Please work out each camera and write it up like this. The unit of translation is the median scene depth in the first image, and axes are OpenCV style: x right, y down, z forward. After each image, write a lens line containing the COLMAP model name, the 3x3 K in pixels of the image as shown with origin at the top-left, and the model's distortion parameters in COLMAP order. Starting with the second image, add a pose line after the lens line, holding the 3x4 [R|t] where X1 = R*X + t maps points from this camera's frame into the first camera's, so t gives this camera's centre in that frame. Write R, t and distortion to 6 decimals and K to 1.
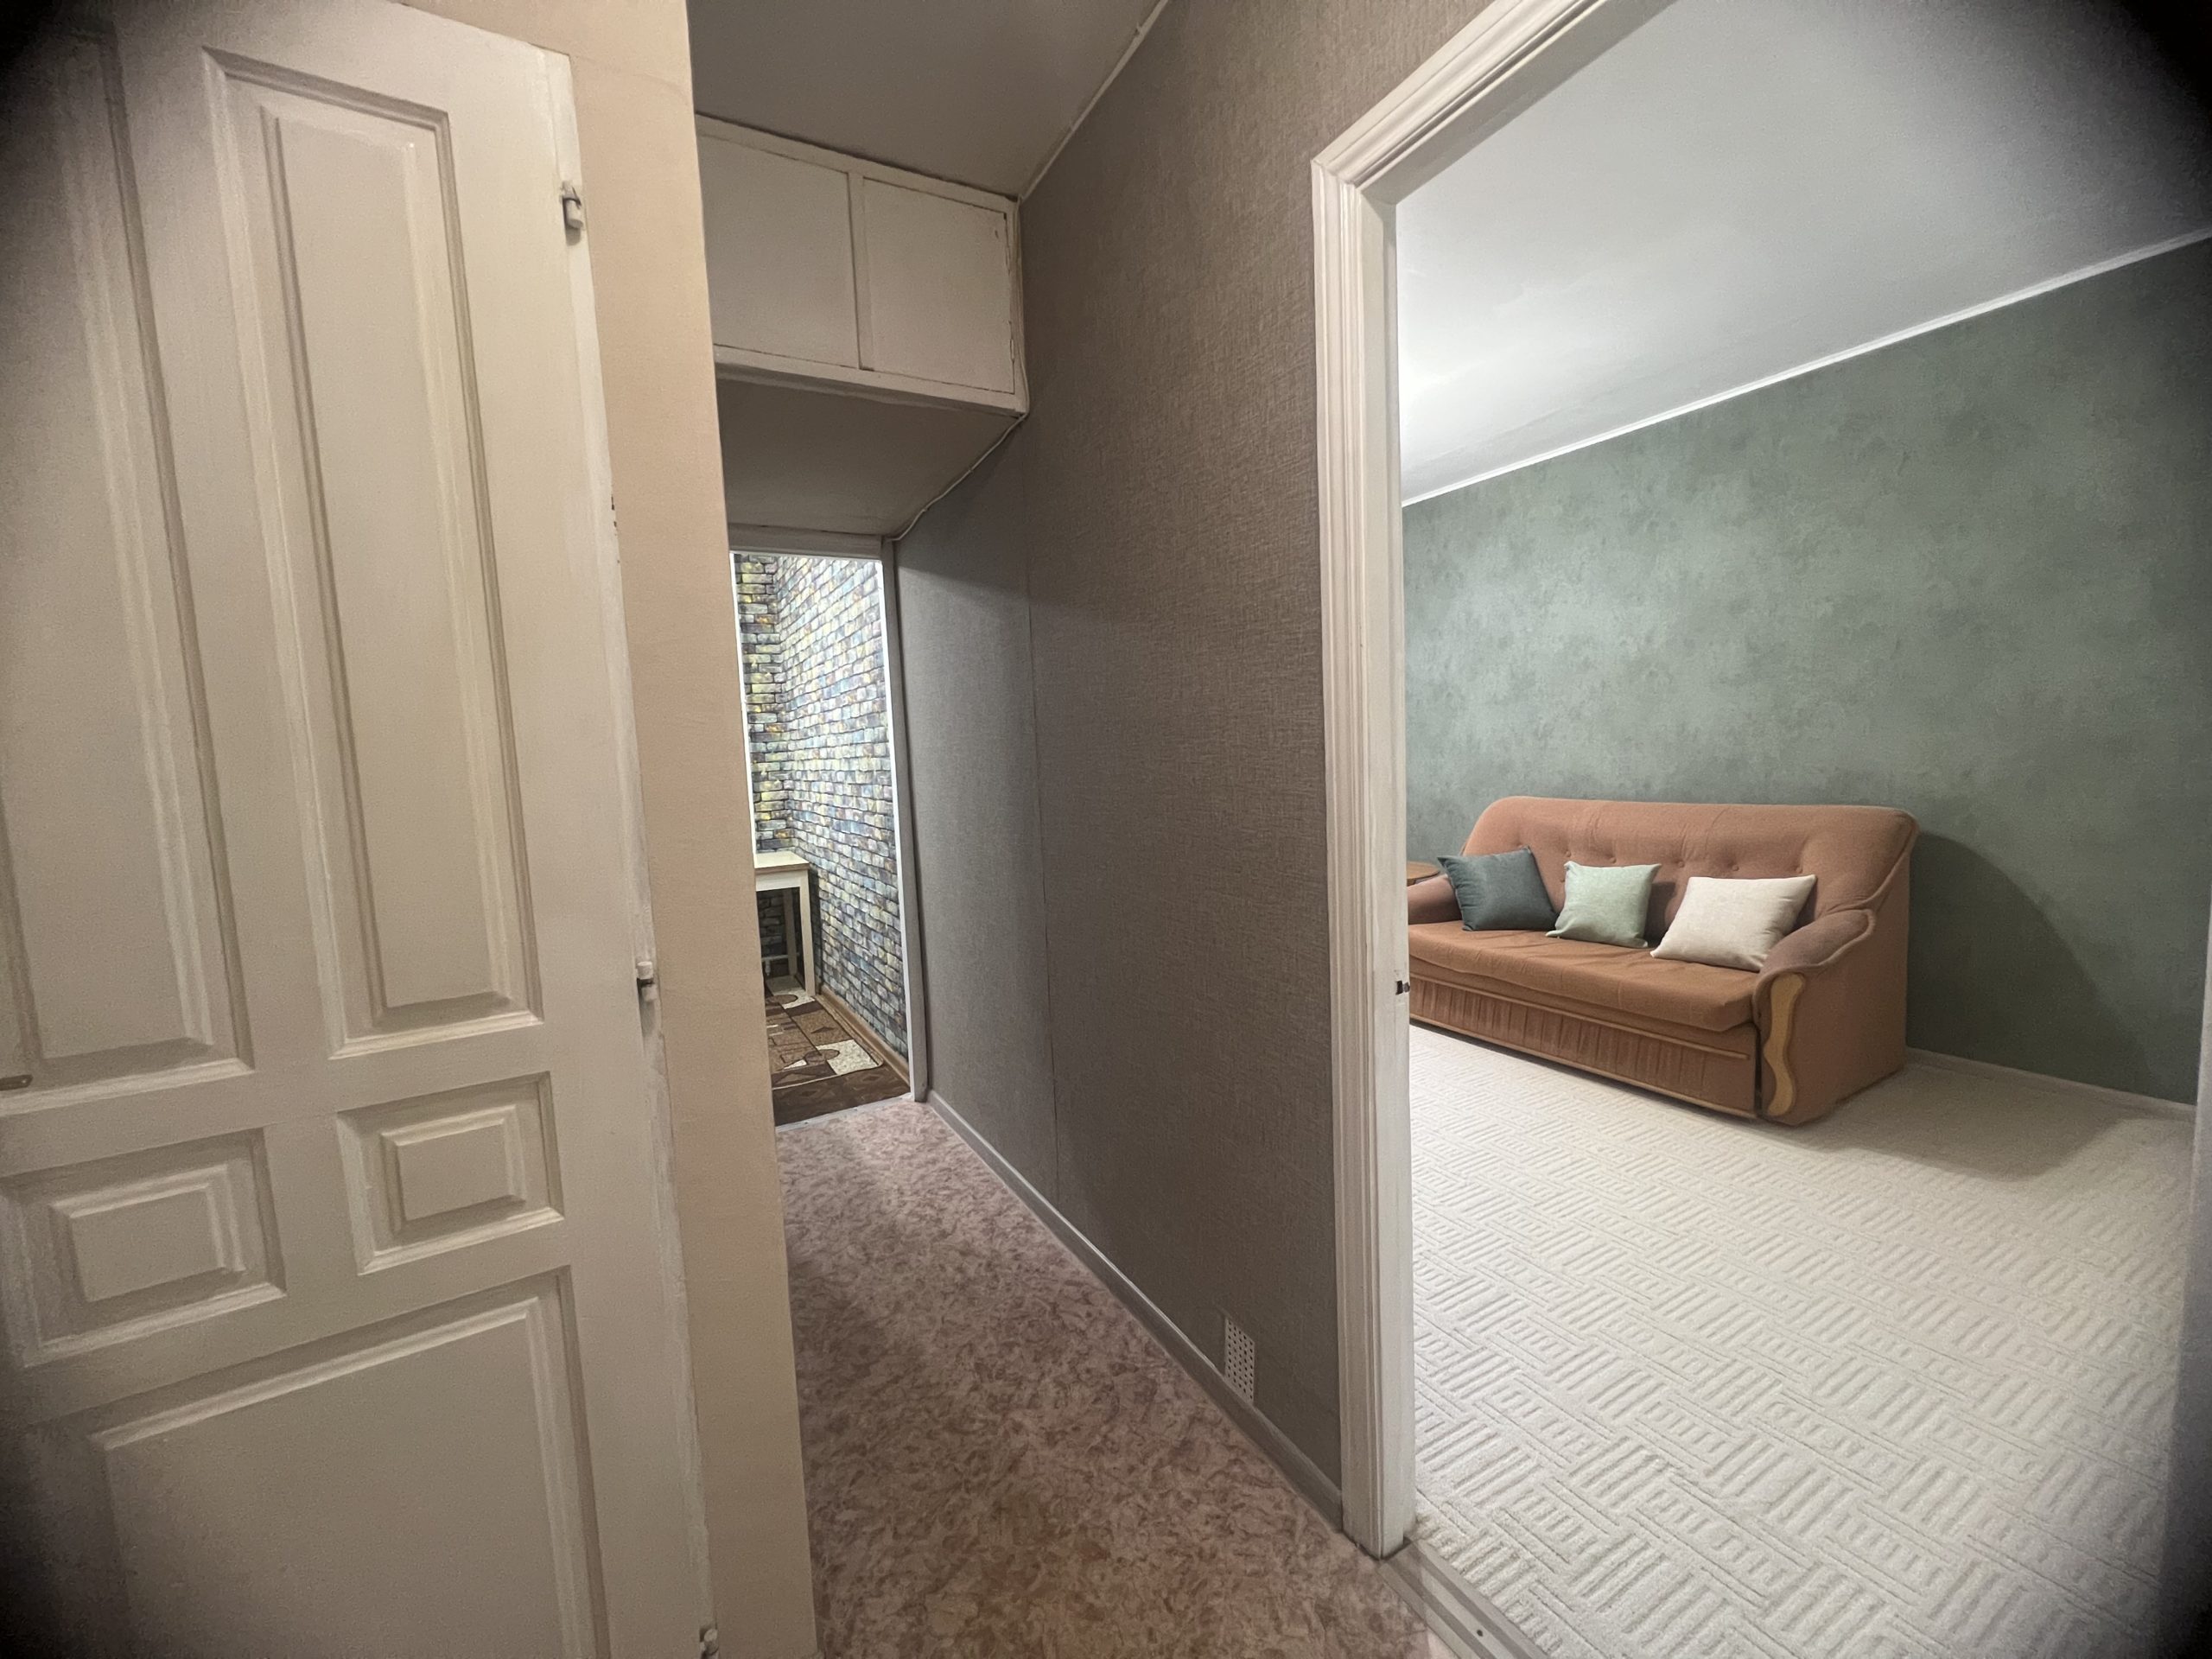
lens RADIAL K [[888.8, 0, 1110.5], [0, 888.8, 816.2], [0, 0, 1]] dist [0.000188, 0.000181]
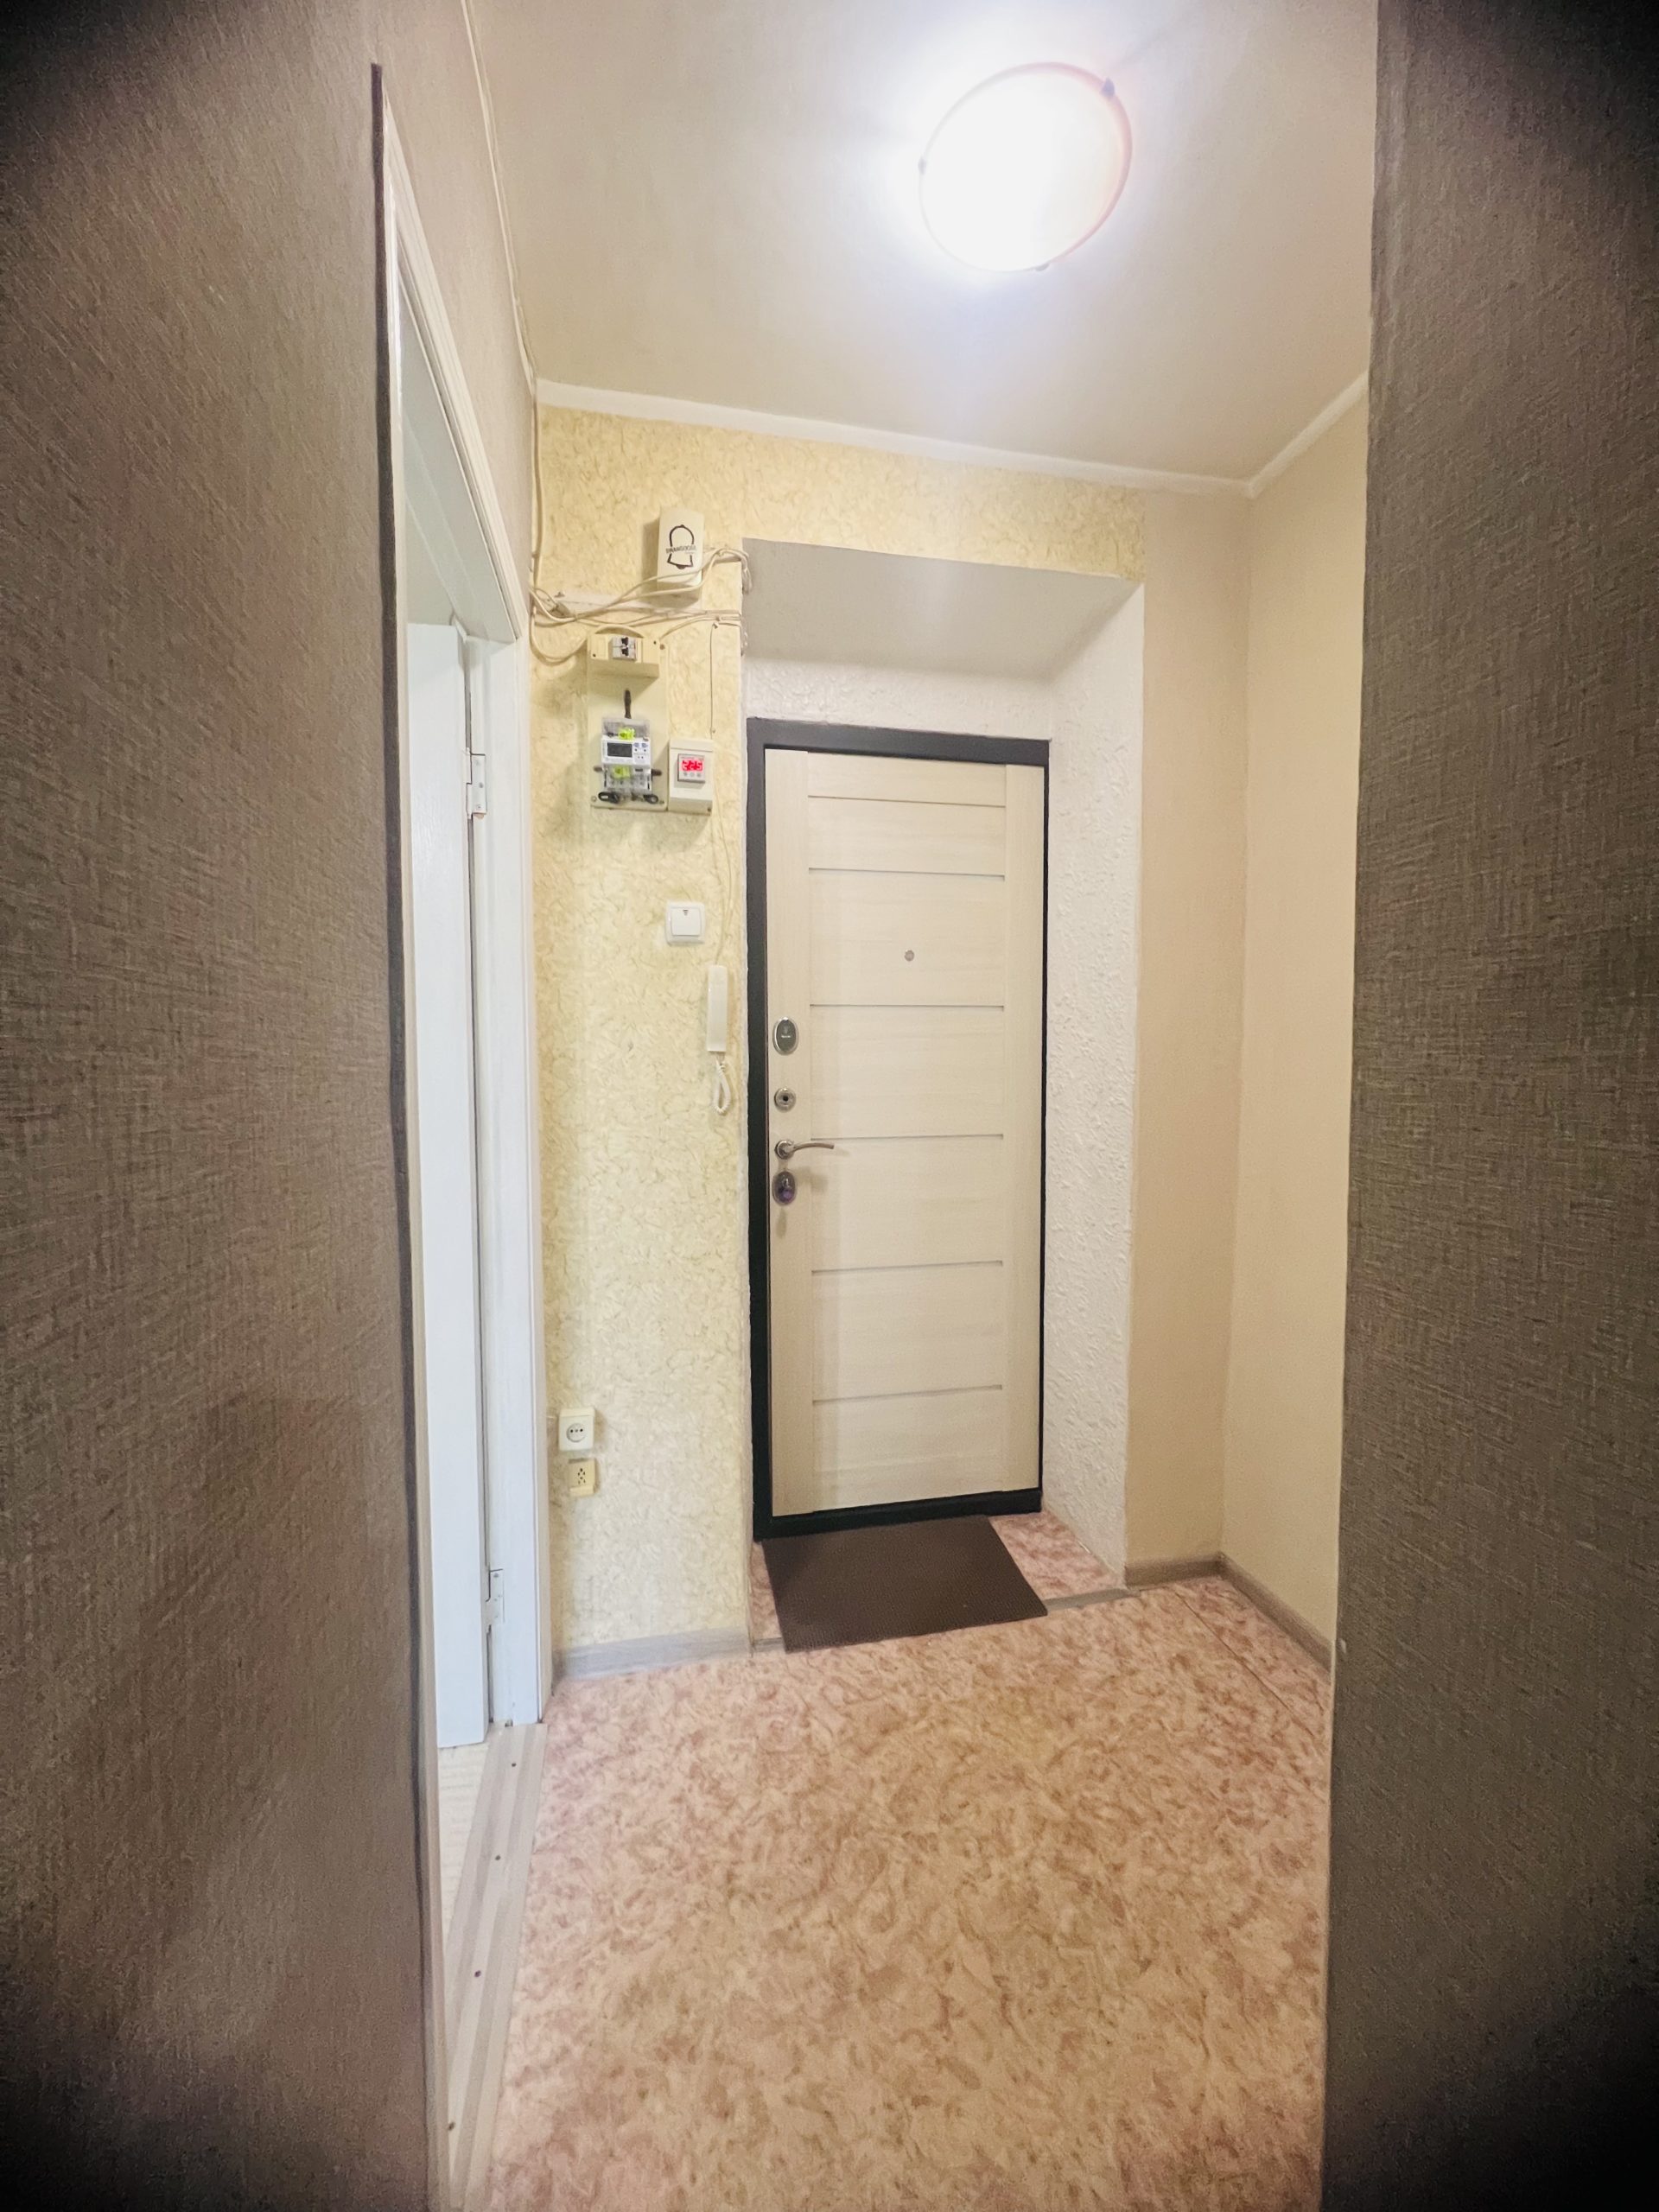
lens RADIAL K [[888.8, 0, 829.5], [0, 888.8, 1102.9], [0, 0, 1]] dist [0.000188, 0.000181]
pose [[-0.951043, 0.027781, 0.307808, -0.179226], [0.068718, 0.990029, 0.122968, -0.132662], [-0.301322, 0.138099, -0.943469, 1.789415]]
